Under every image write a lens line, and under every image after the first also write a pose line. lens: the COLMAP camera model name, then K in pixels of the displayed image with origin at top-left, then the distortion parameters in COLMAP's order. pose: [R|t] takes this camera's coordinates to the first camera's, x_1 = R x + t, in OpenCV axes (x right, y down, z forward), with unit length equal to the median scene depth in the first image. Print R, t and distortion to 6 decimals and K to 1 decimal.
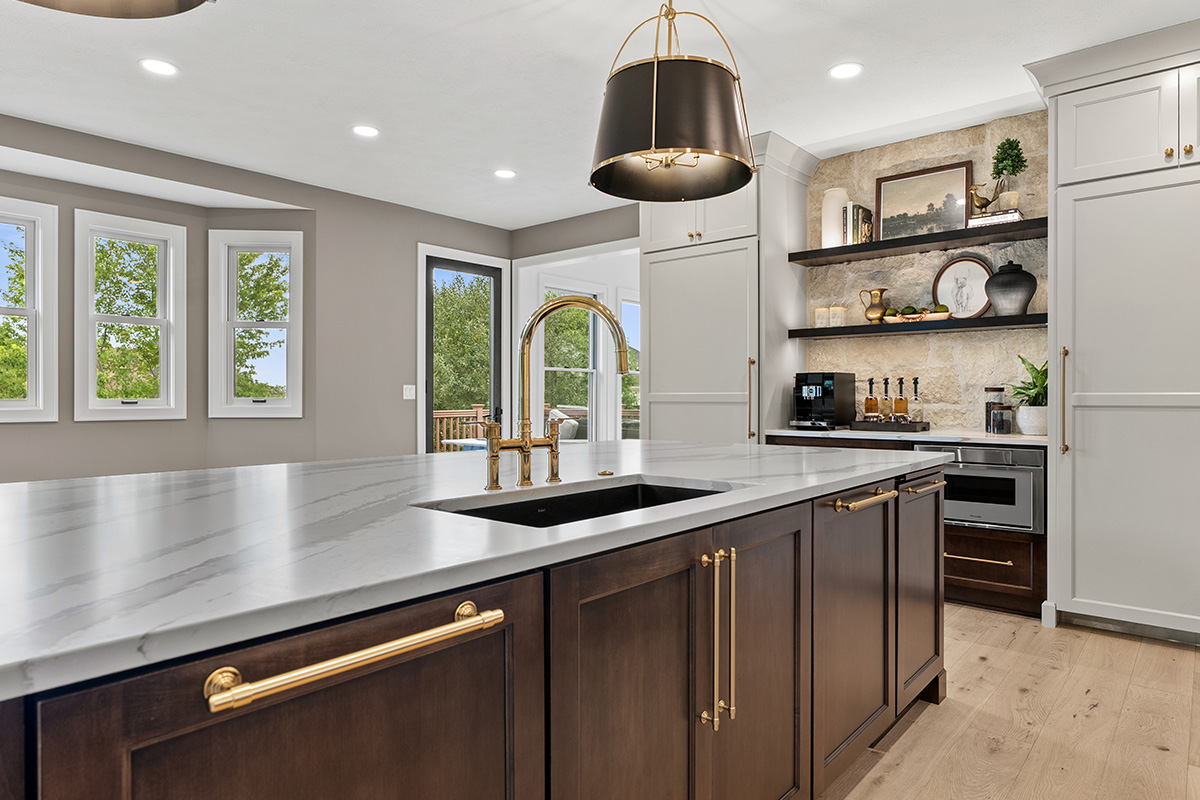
lens RADIAL K [[706.8, 0, 601.1], [0, 706.8, 400.1], [0, 0, 1]] dist [-0.011408, 0.003540]
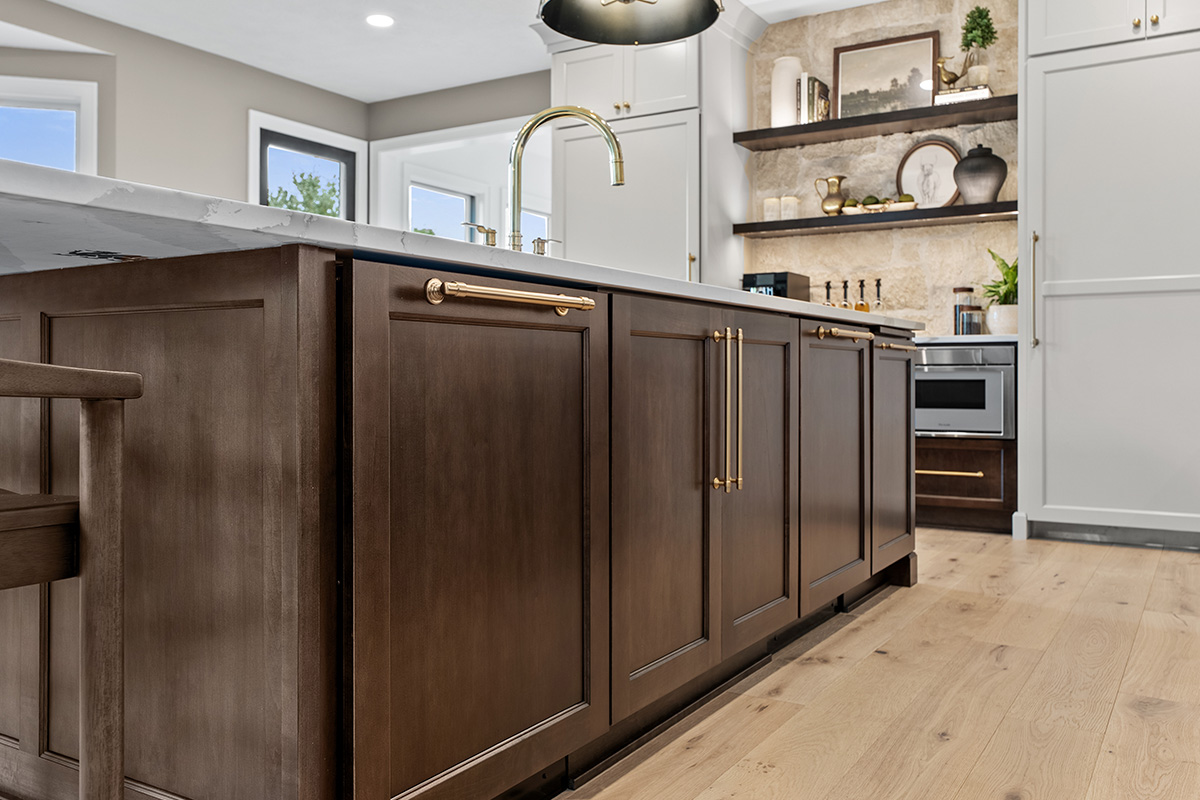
lens RADIAL K [[997.7, 0, 597.2], [0, 997.7, 378.2], [0, 0, 1]] dist [-0.021489, 0.034874]
pose [[0.987353, 0.000939, 0.158533, -0.086904], [-0.000380, 0.999994, -0.003557, 0.094542], [-0.158535, 0.003451, 0.987347, -0.149300]]
